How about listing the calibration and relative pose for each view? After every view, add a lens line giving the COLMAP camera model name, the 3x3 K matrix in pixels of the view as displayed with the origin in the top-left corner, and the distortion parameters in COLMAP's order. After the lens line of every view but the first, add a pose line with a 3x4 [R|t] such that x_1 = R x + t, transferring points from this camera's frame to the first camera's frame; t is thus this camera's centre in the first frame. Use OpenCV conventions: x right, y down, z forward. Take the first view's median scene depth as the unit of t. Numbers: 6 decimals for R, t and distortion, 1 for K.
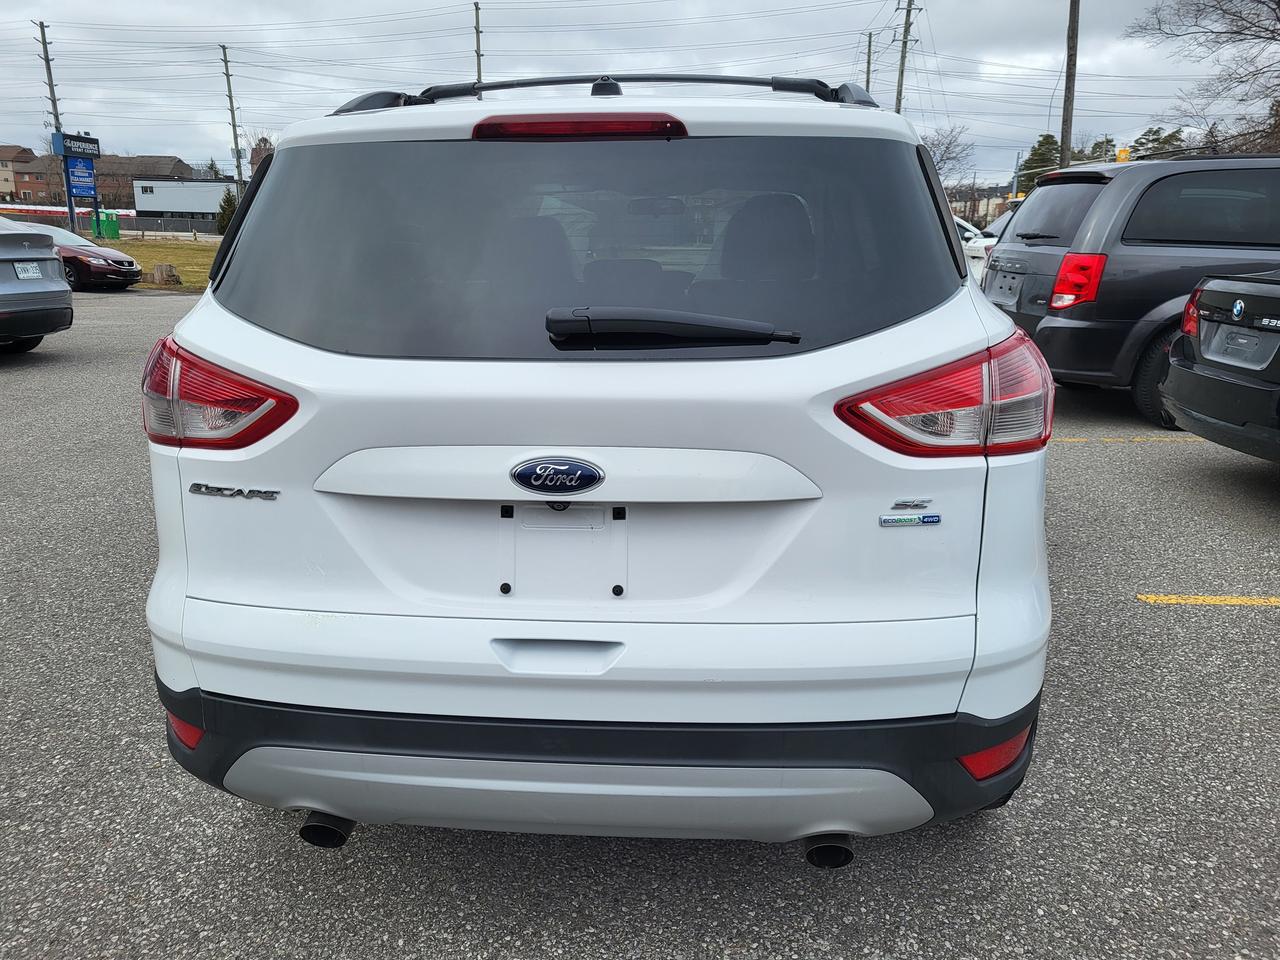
lens RADIAL K [[961.3, 0, 641.5], [0, 961.3, 383.9], [0, 0, 1]] dist [0.030482, -0.019672]
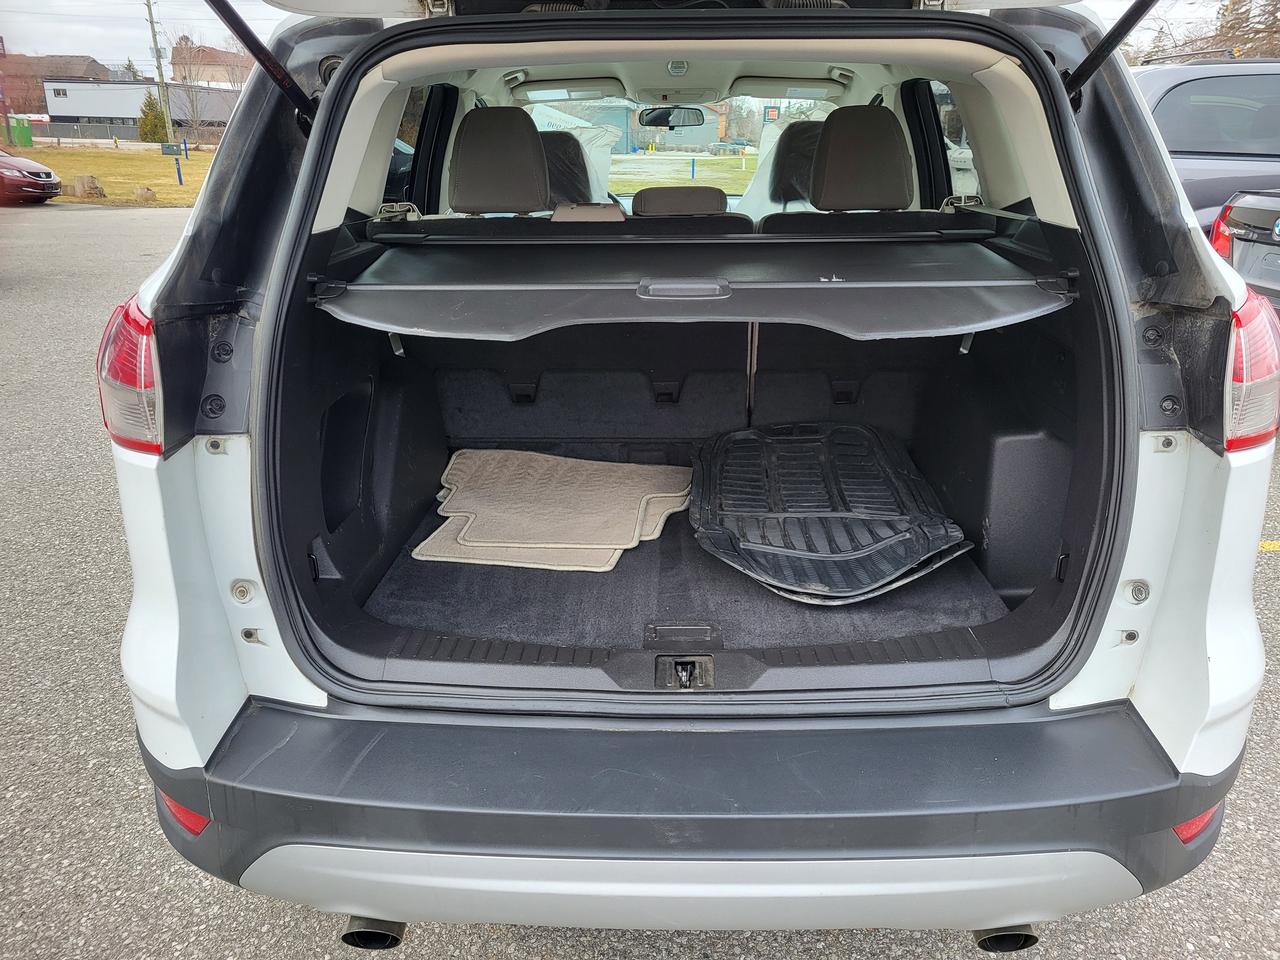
lens RADIAL K [[961.3, 0, 641.5], [0, 961.3, 383.9], [0, 0, 1]] dist [0.030482, -0.019672]
pose [[0.998305, -0.014416, 0.056381, -0.096256], [0.009123, 0.995621, 0.093041, -0.035753], [-0.057476, -0.092369, 0.994065, 0.159648]]
